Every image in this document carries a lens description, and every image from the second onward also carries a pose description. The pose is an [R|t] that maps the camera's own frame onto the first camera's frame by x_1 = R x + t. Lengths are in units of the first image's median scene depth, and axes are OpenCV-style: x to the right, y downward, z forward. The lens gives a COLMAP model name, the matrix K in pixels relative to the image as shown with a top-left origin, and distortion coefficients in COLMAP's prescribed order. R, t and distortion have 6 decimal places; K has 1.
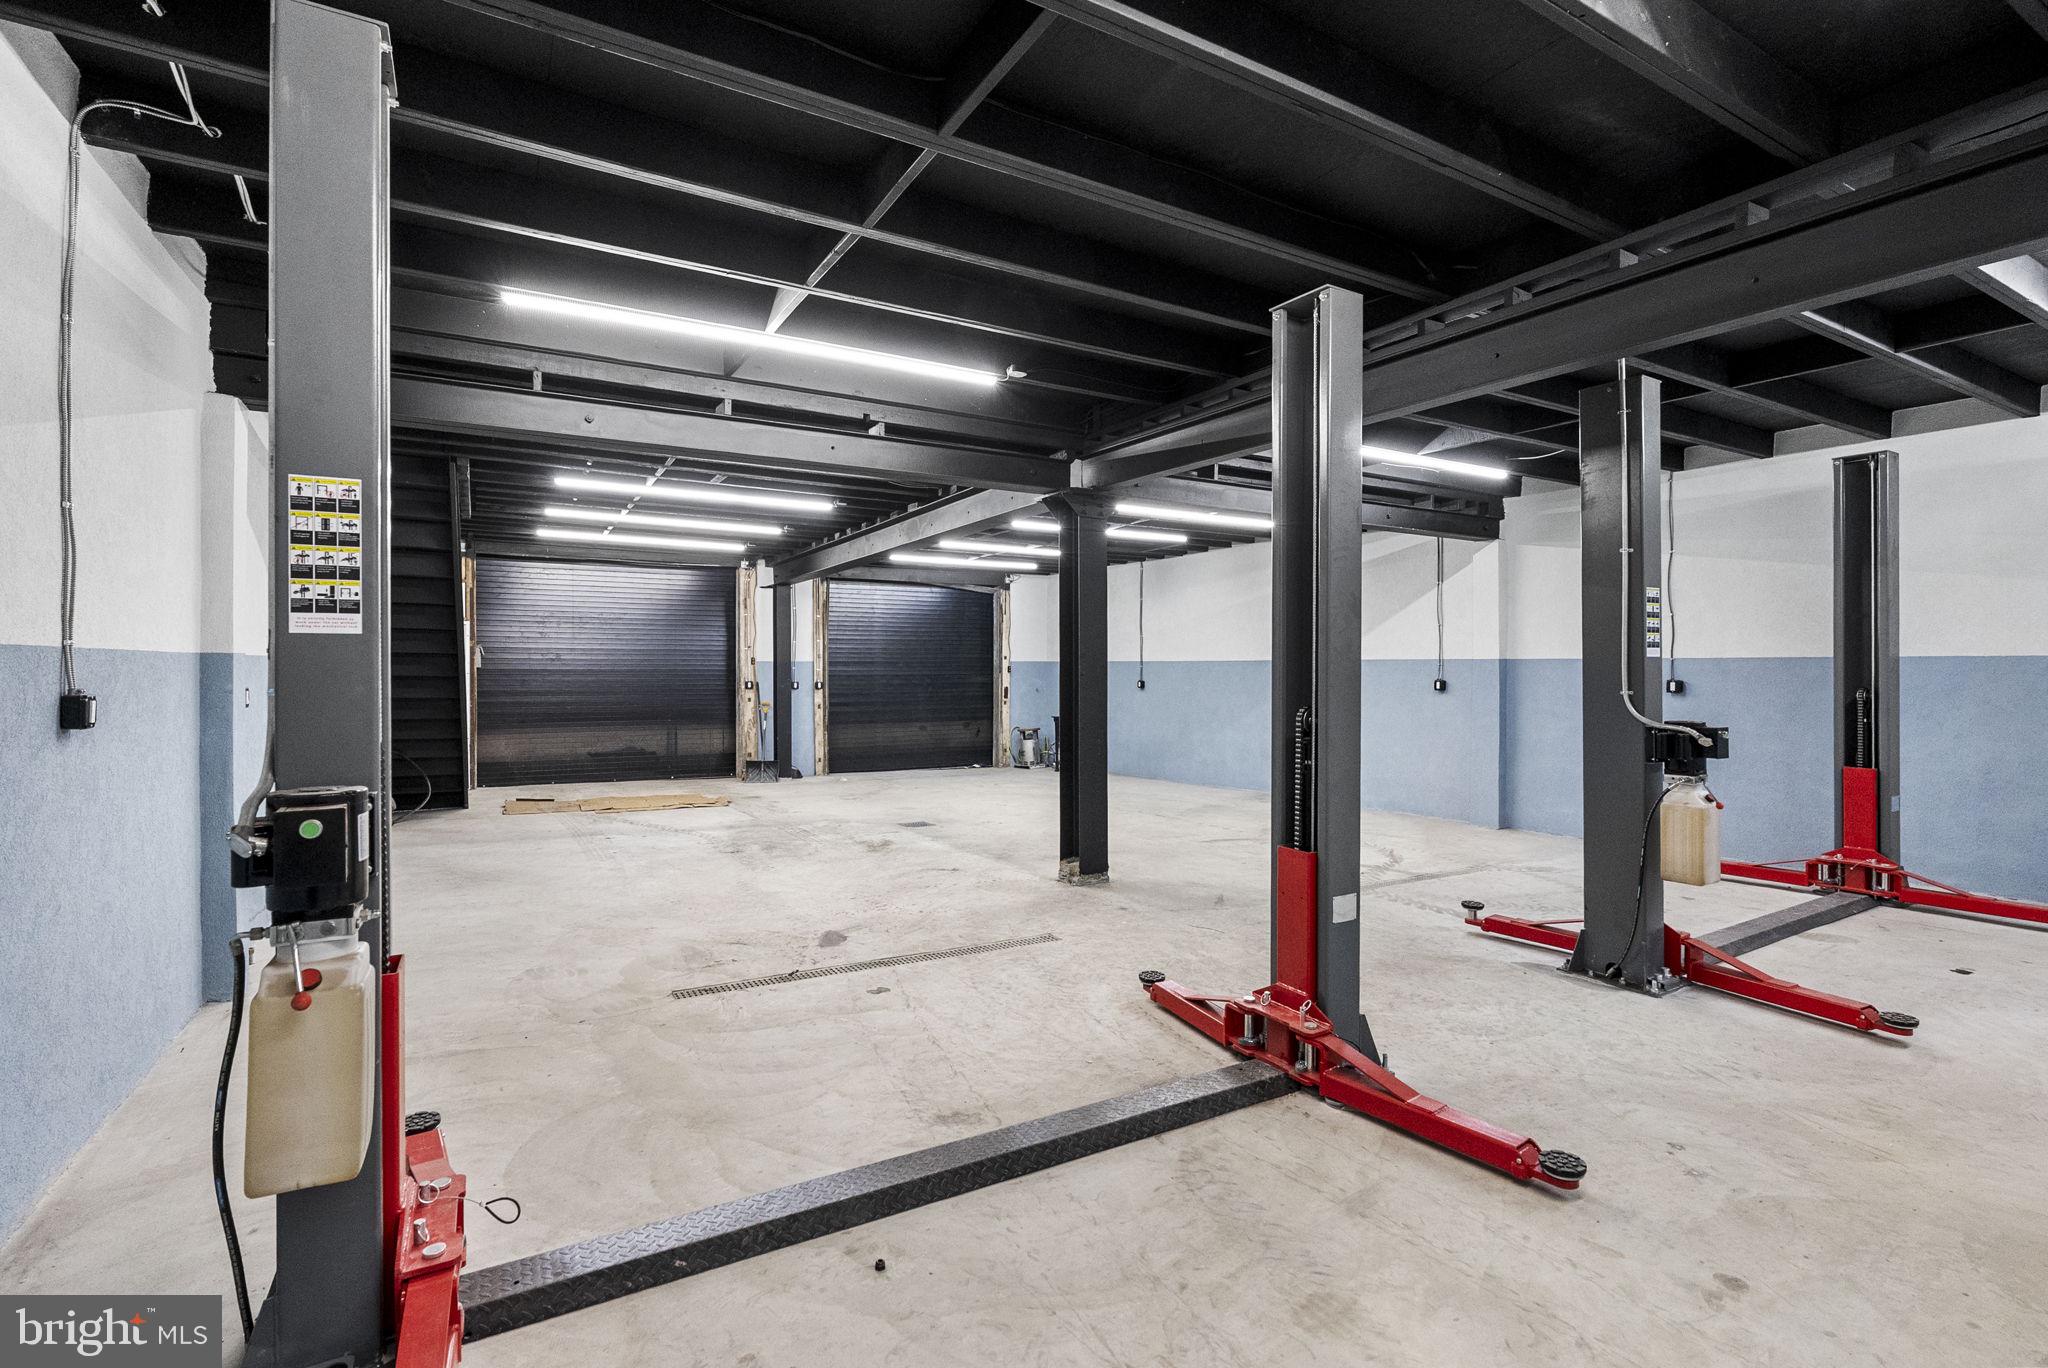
lens RADIAL K [[883.7, 0, 1027.1], [0, 883.7, 675.5], [0, 0, 1]] dist [-0.004965, -0.000002]
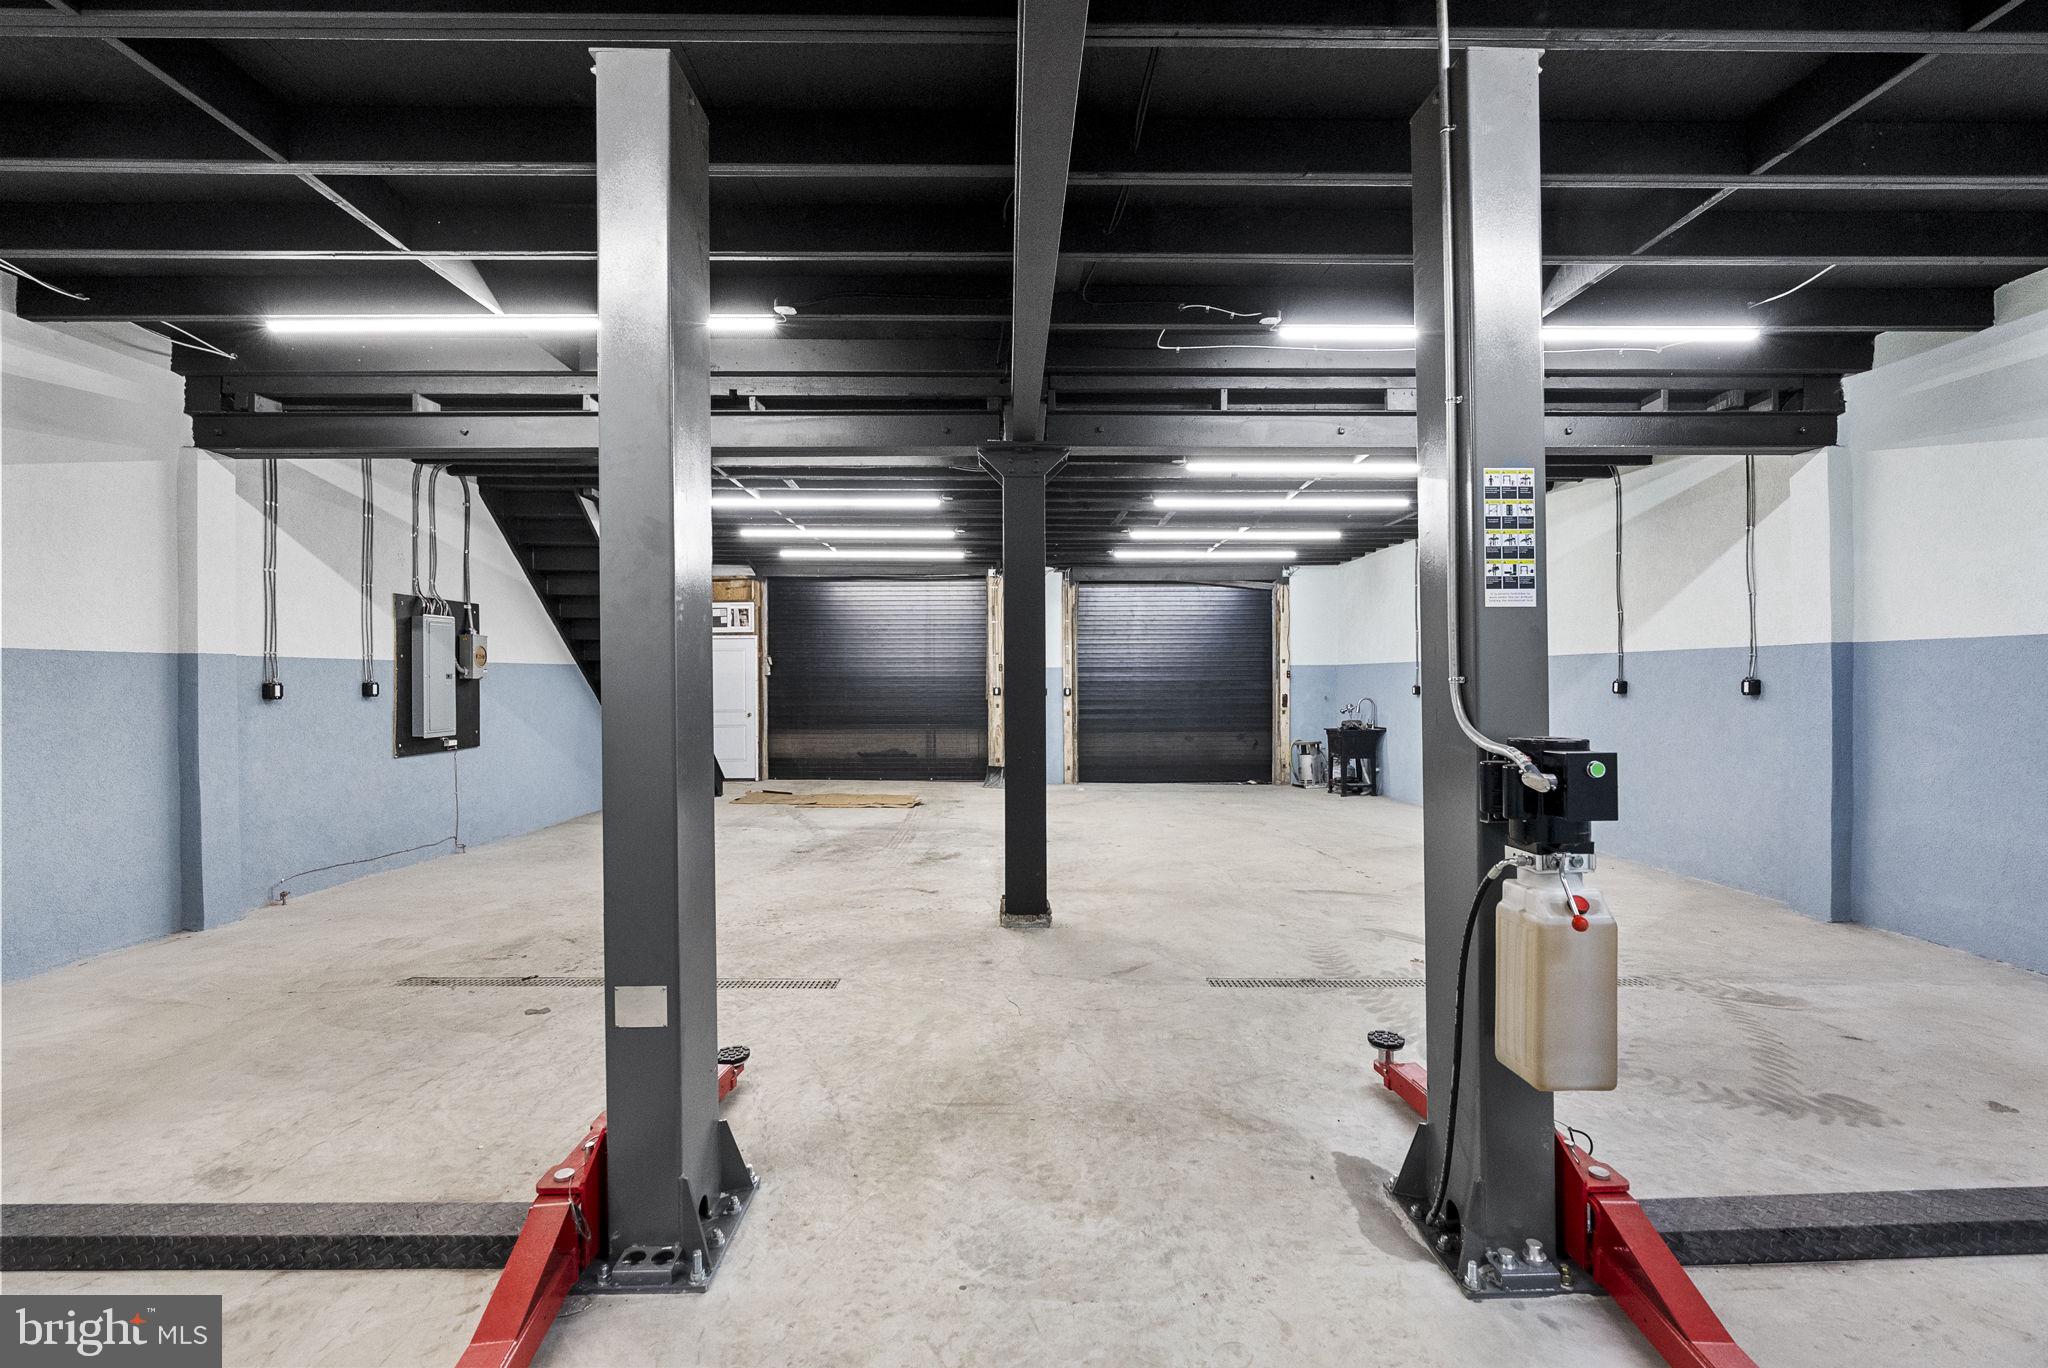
lens RADIAL K [[883.7, 0, 1020.4], [0, 883.7, 684.4], [0, 0, 1]] dist [-0.004965, -0.000002]
pose [[0.882586, -0.003116, -0.470140, 0.344628], [0.001772, 0.999993, -0.003301, 0.011910], [0.470147, 0.002080, 0.882586, 0.213285]]
